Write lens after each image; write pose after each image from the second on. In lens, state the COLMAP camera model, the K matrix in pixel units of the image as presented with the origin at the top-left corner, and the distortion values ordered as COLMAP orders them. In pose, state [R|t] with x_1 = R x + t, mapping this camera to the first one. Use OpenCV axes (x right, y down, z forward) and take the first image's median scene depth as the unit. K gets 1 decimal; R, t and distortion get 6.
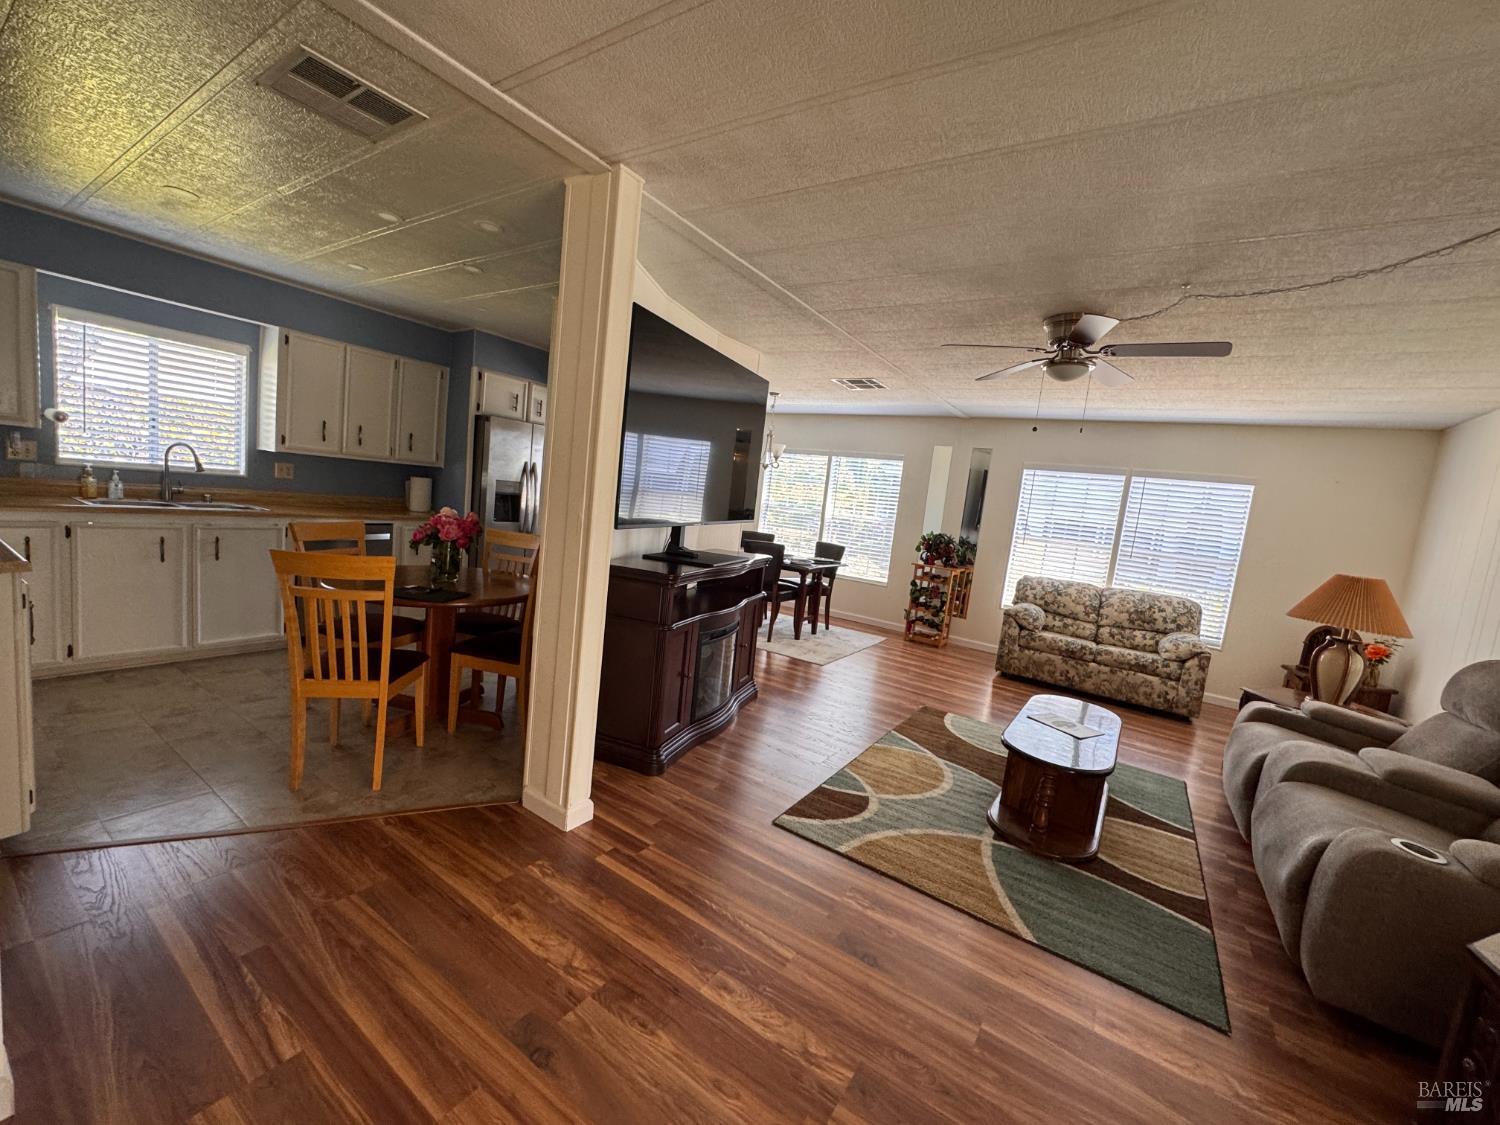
lens RADIAL K [[602.0, 0, 748.8], [0, 602.0, 565.1], [0, 0, 1]] dist [-0.003751, 0.000656]
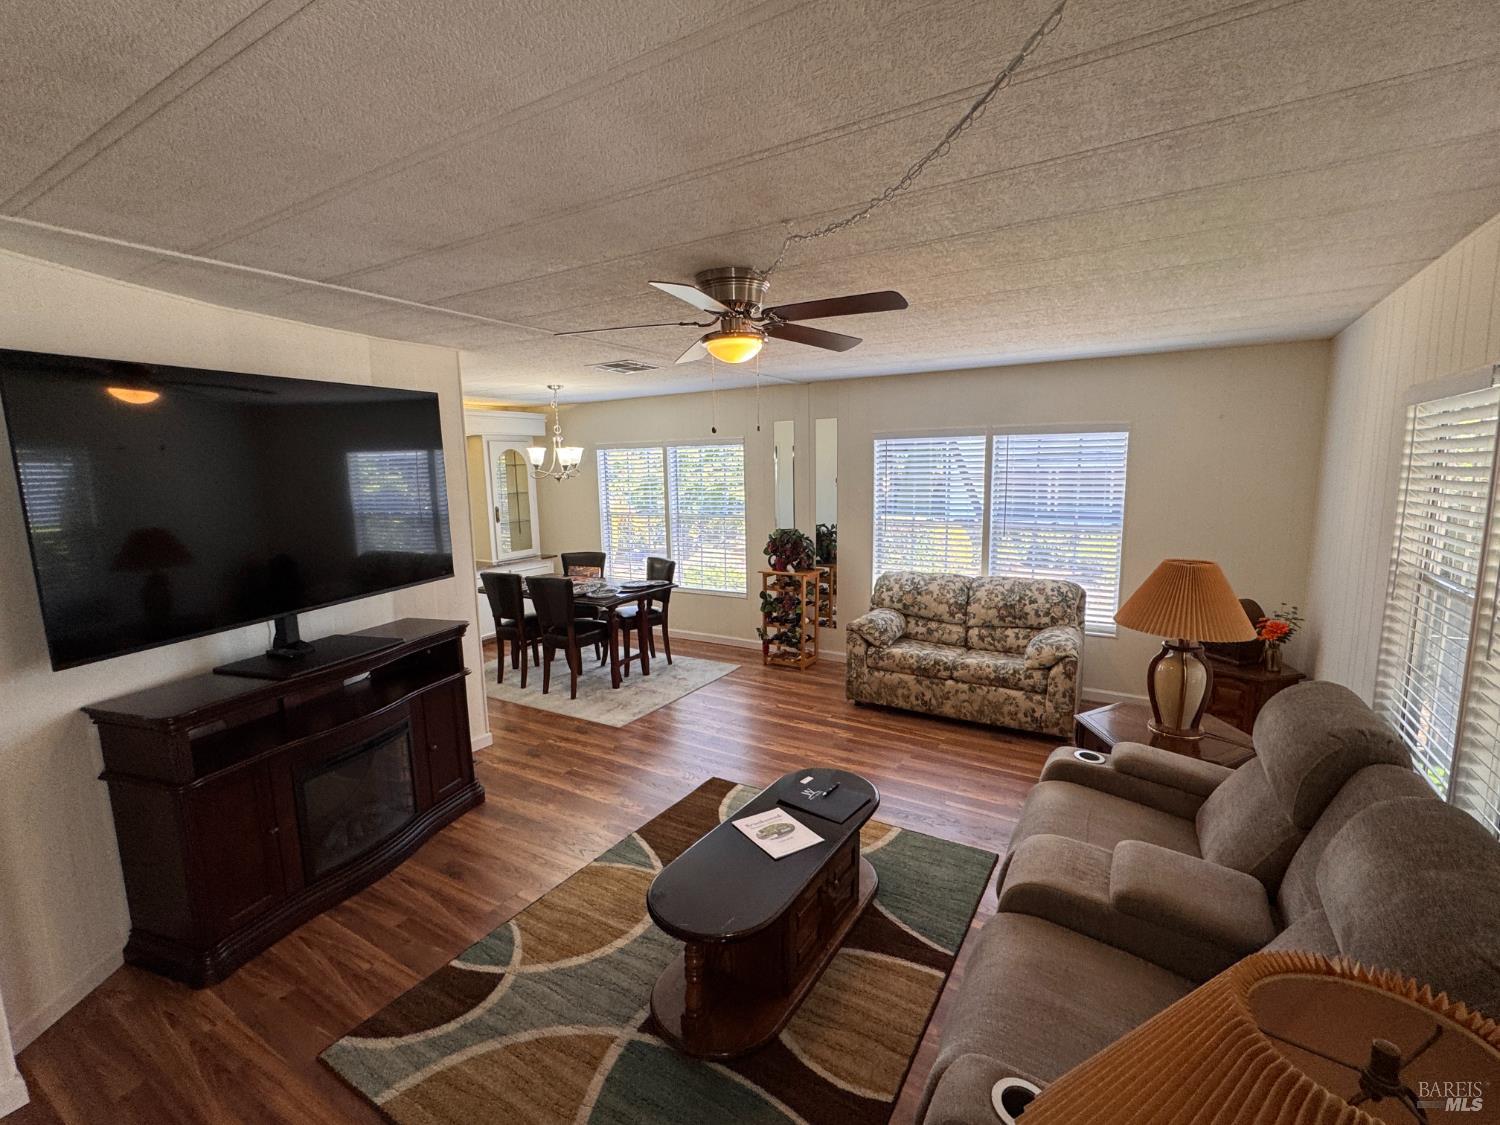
lens RADIAL K [[677.5, 0, 748.9], [0, 677.5, 566.8], [0, 0, 1]] dist [-0.002213, -0.000902]
pose [[0.990959, -0.133030, 0.017438, 0.336398], [0.132380, 0.990607, 0.034261, -0.058277], [-0.021832, -0.031642, 0.999261, 0.116109]]
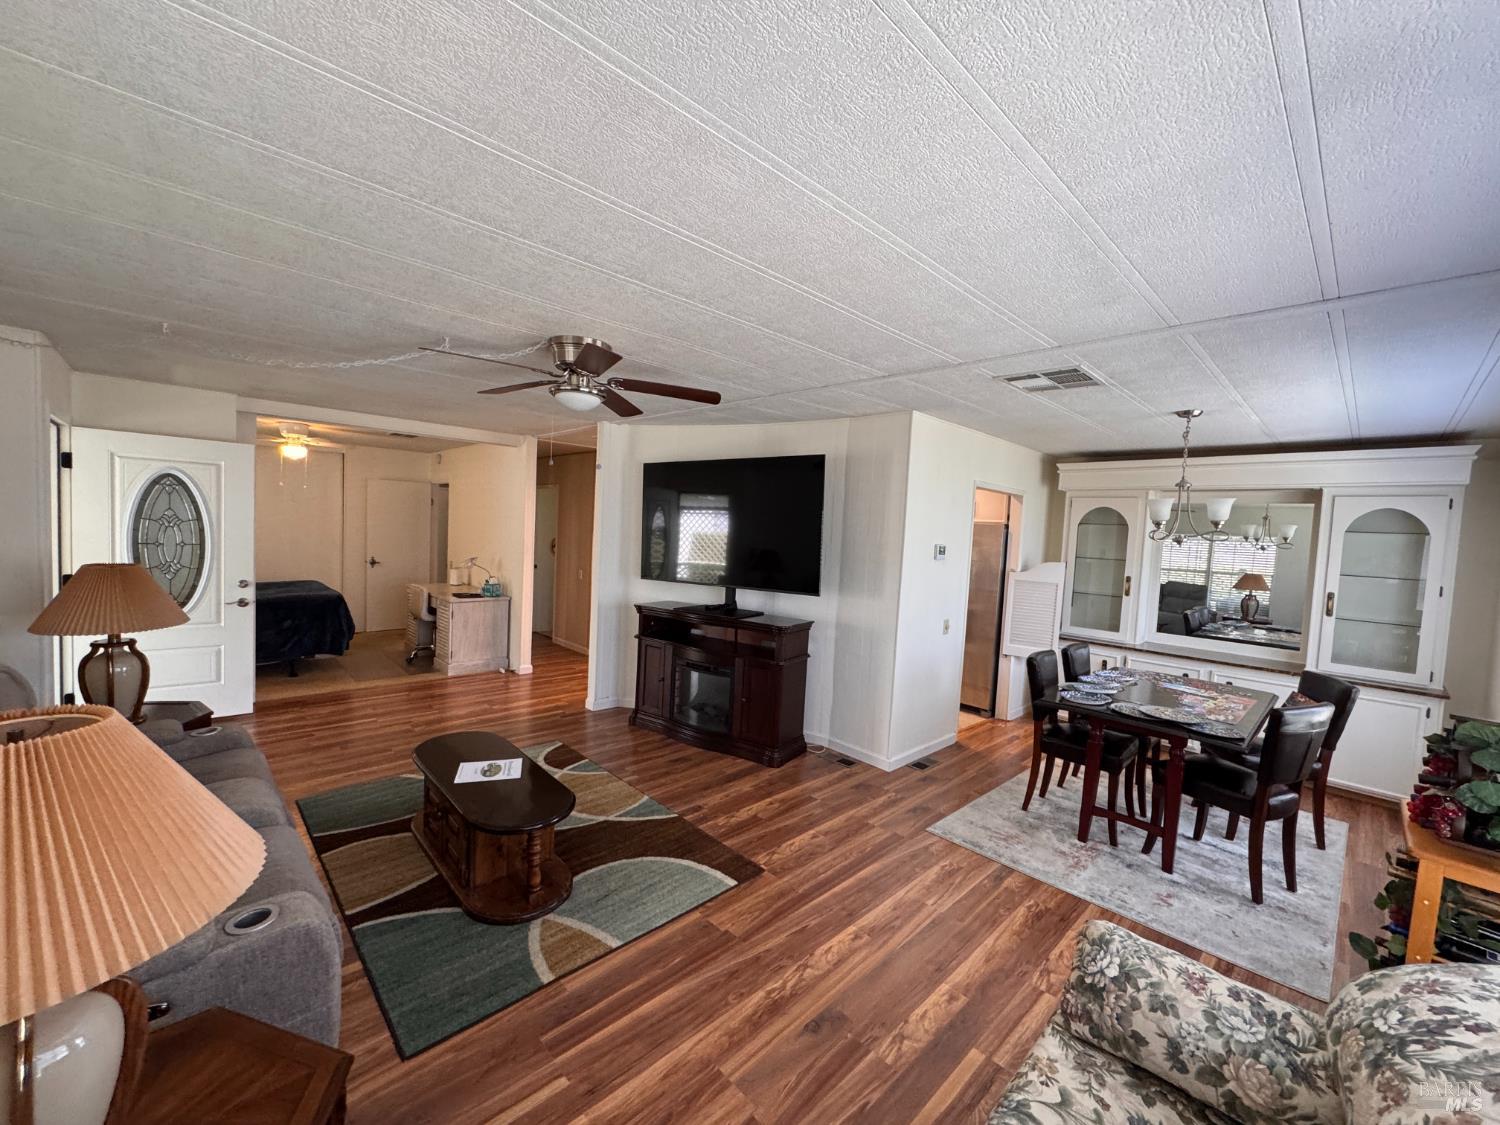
lens RADIAL K [[602.0, 0, 747.9], [0, 602.0, 562.9], [0, 0, 1]] dist [-0.003751, 0.000656]
pose [[-0.216941, -0.062985, -0.974151, 0.900931], [-0.185543, 0.982385, -0.022197, -0.074613], [0.958389, 0.175931, -0.224806, 1.003928]]
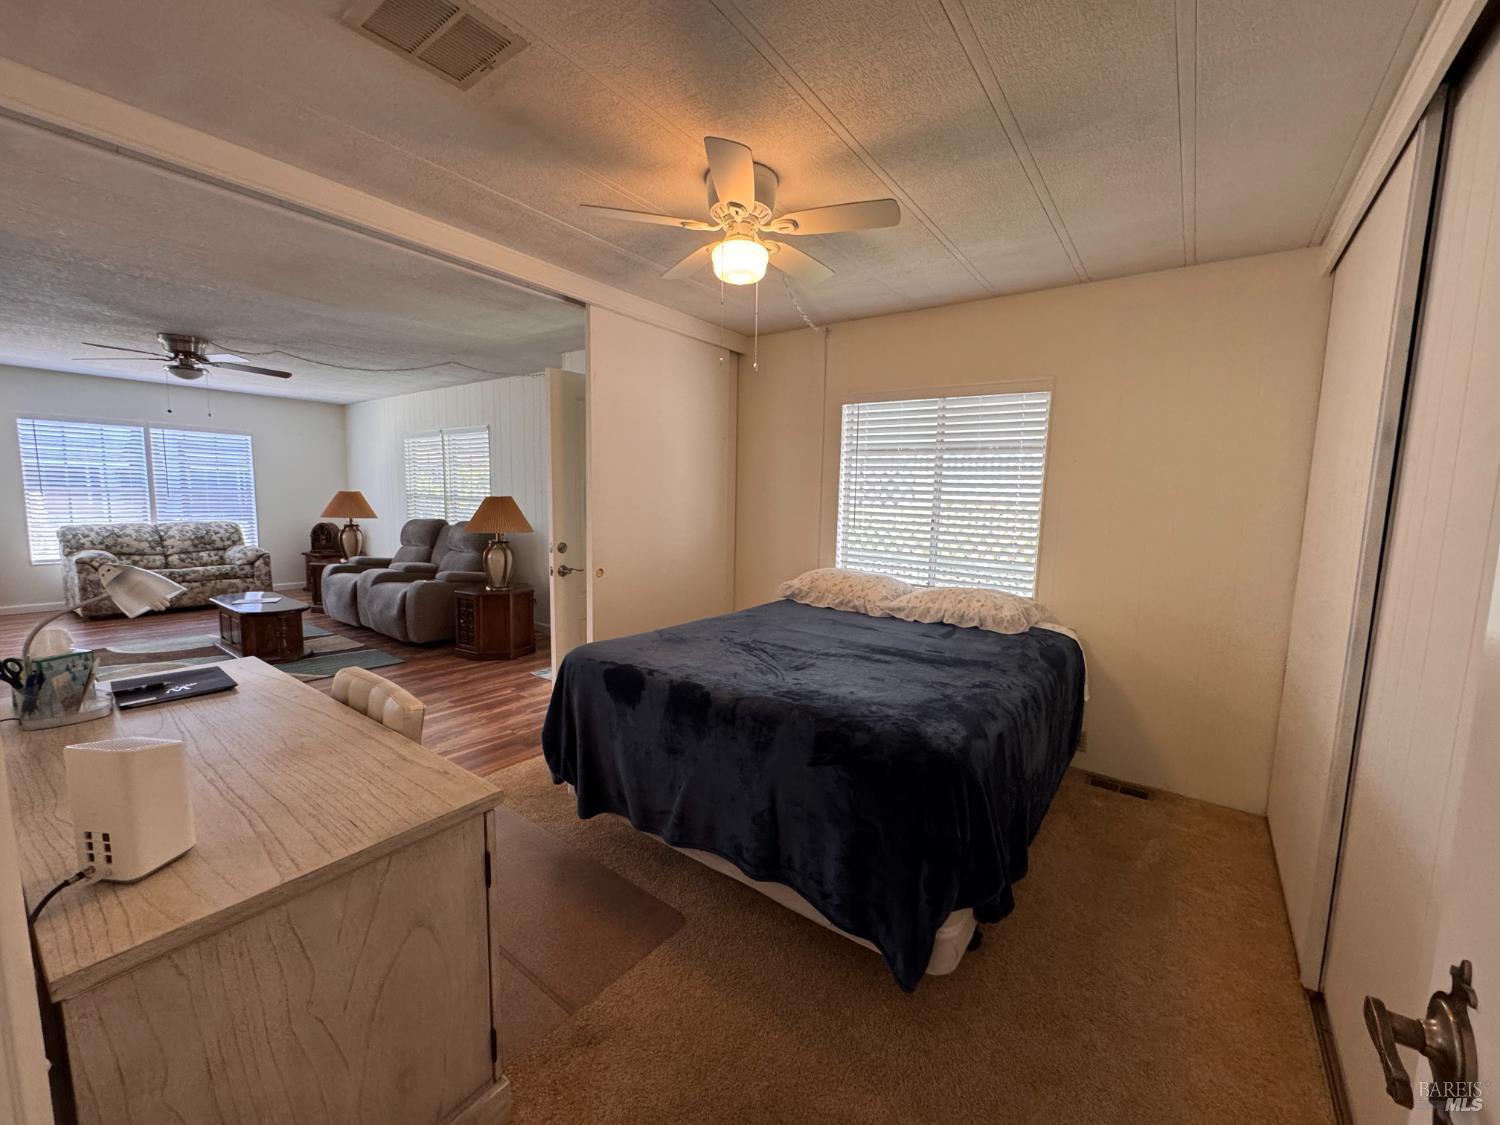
lens RADIAL K [[602.0, 0, 745.1], [0, 602.0, 564.4], [0, 0, 1]] dist [-0.003751, 0.000656]
pose [[0.057109, -0.225089, 0.972663, -0.620900], [0.098670, 0.970756, 0.218854, -0.036635], [-0.993480, 0.083474, 0.077648, -0.290229]]
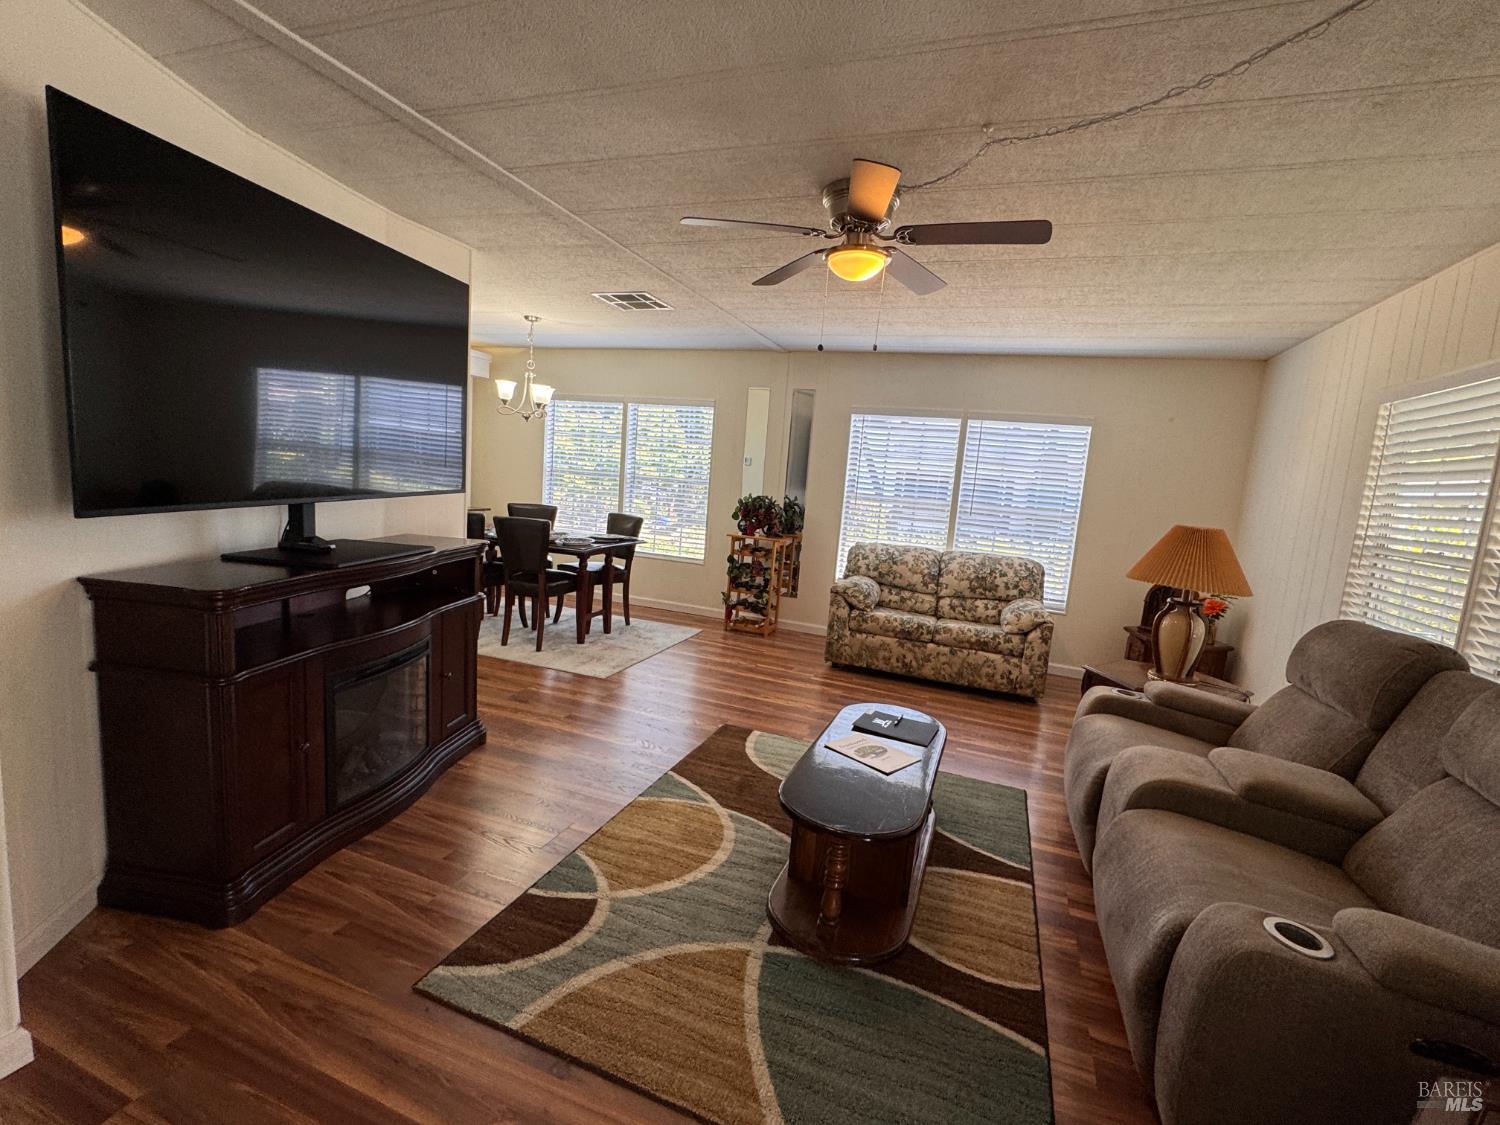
lens RADIAL K [[677.5, 0, 749.9], [0, 677.5, 565.1], [0, 0, 1]] dist [-0.002213, -0.000902]
pose [[0.973901, -0.065467, 0.217328, 0.139025], [0.056027, 0.997210, 0.049325, -0.007465], [-0.219951, -0.035861, 0.974852, 0.151345]]
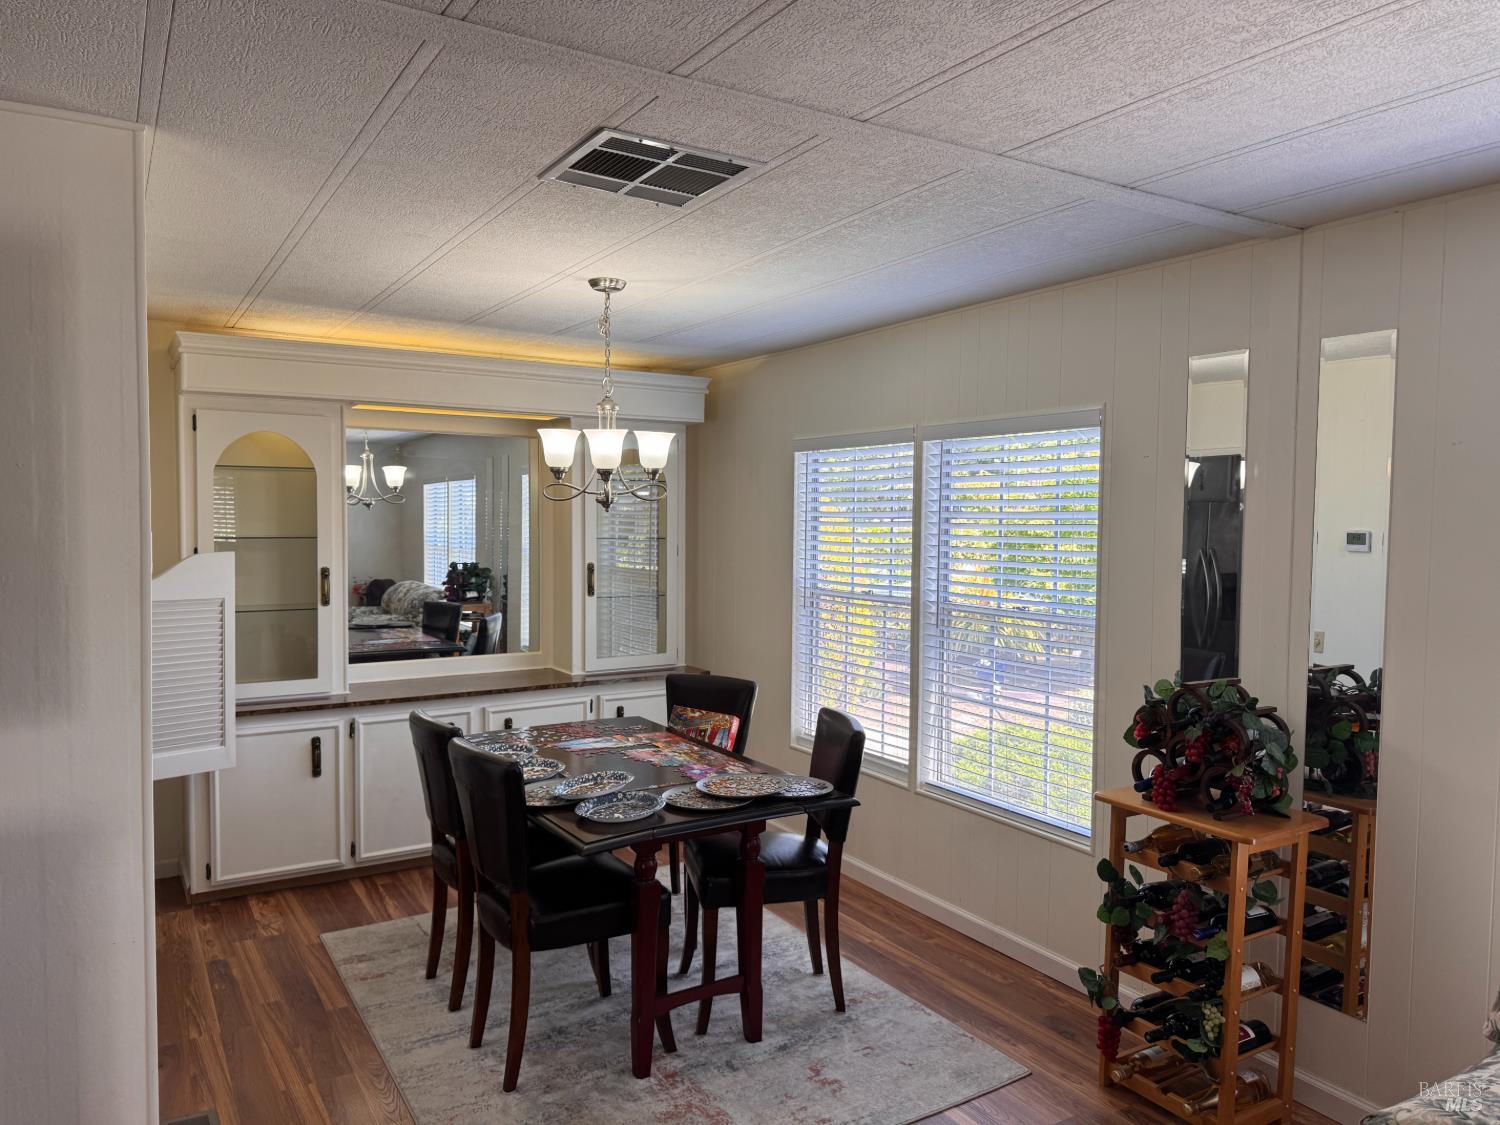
lens RADIAL K [[1053.3, 0, 758.7], [0, 1053.3, 556.0], [0, 0, 1]] dist [0.000530, -0.002685]
pose [[0.904367, -0.081687, -0.418864, 0.470657], [0.038653, 0.993154, -0.110230, -0.088469], [0.425001, 0.083498, 0.901334, 0.690632]]
